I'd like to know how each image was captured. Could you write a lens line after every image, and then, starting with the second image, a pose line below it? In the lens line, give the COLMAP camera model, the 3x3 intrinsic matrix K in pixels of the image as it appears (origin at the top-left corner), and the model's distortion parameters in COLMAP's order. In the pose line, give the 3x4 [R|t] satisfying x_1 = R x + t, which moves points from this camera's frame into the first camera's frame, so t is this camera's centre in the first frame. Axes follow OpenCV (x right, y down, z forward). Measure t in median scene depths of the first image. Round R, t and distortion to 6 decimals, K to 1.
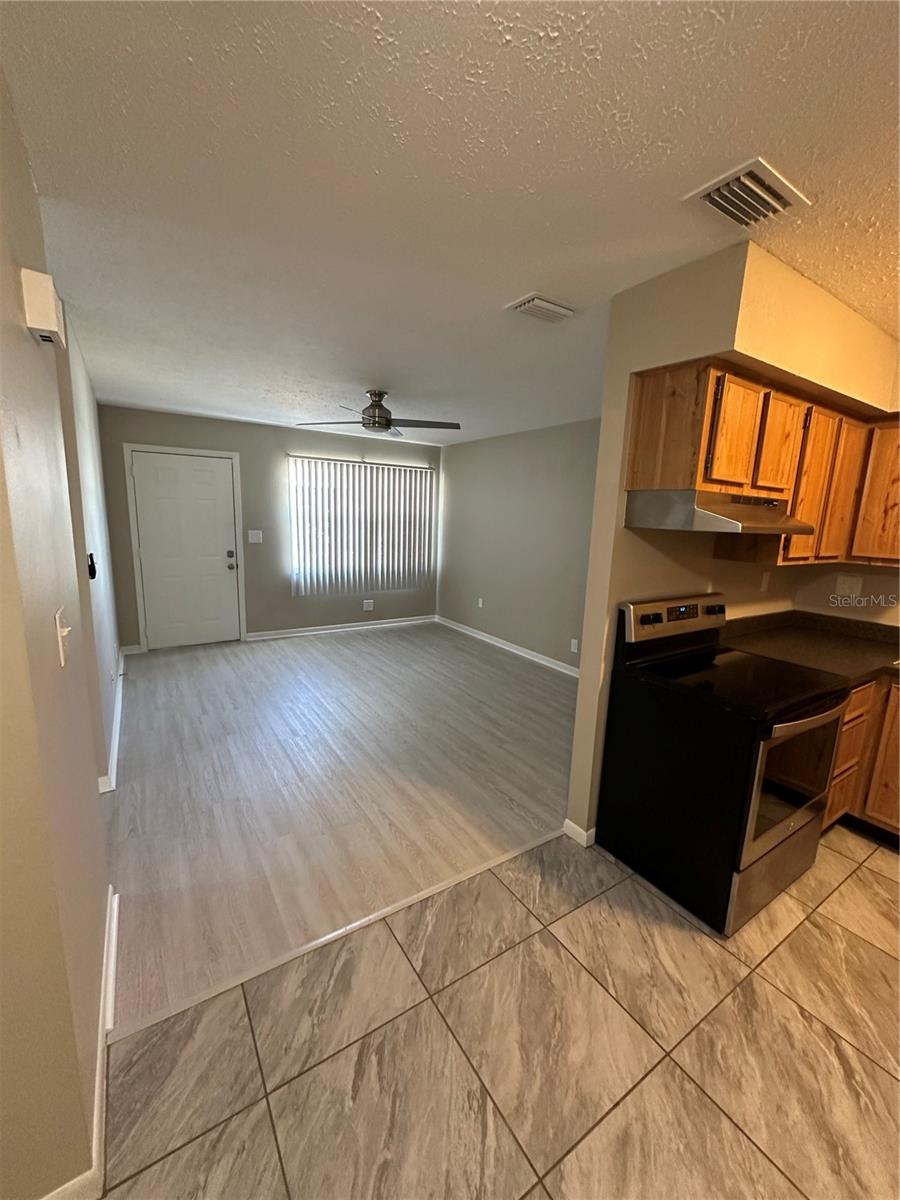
lens RADIAL K [[477.6, 0, 450.0], [0, 477.6, 600.0], [0, 0, 1]] dist [-0.001338, -0.000166]
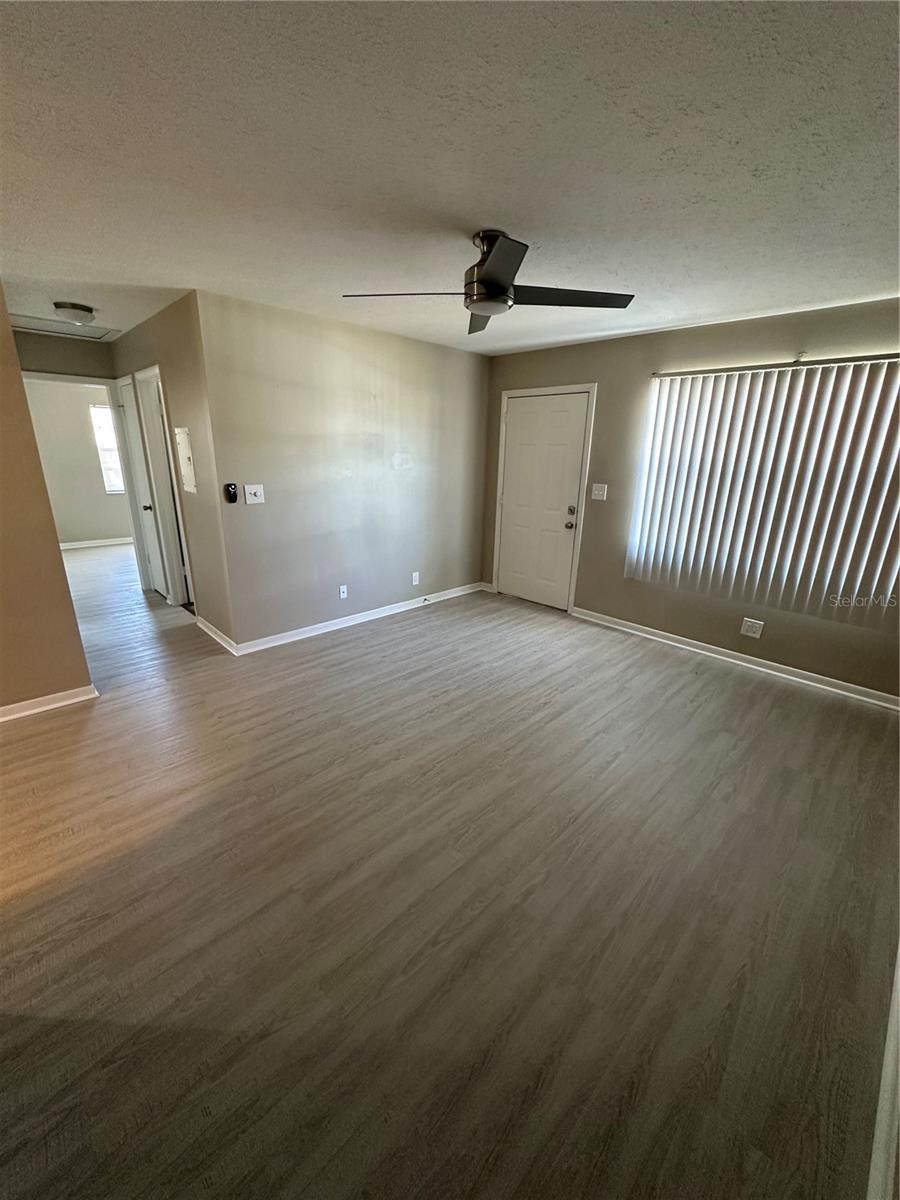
lens RADIAL K [[477.6, 0, 450.0], [0, 477.6, 600.0], [0, 0, 1]] dist [-0.001338, -0.000166]
pose [[0.196463, 0.270487, -0.942465, 0.530234], [-0.190120, 0.953464, 0.234012, -0.158360], [0.961903, 0.133206, 0.238745, 0.945469]]
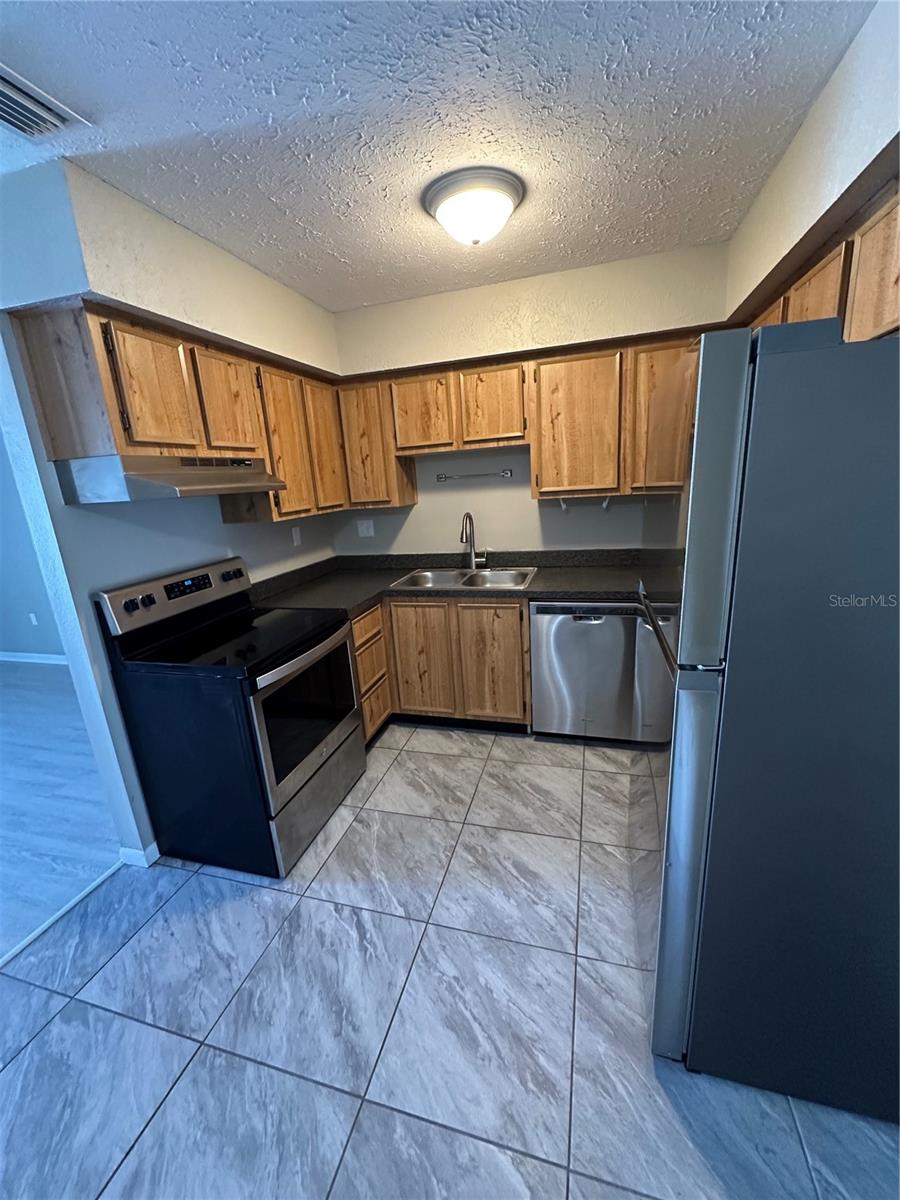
lens RADIAL K [[477.6, 0, 450.0], [0, 477.6, 600.0], [0, 0, 1]] dist [-0.001338, -0.000166]
pose [[0.752532, -0.250275, 0.609145, 0.189863], [0.210296, 0.967868, 0.137864, 0.020099], [-0.624076, 0.024354, 0.780984, -0.039278]]
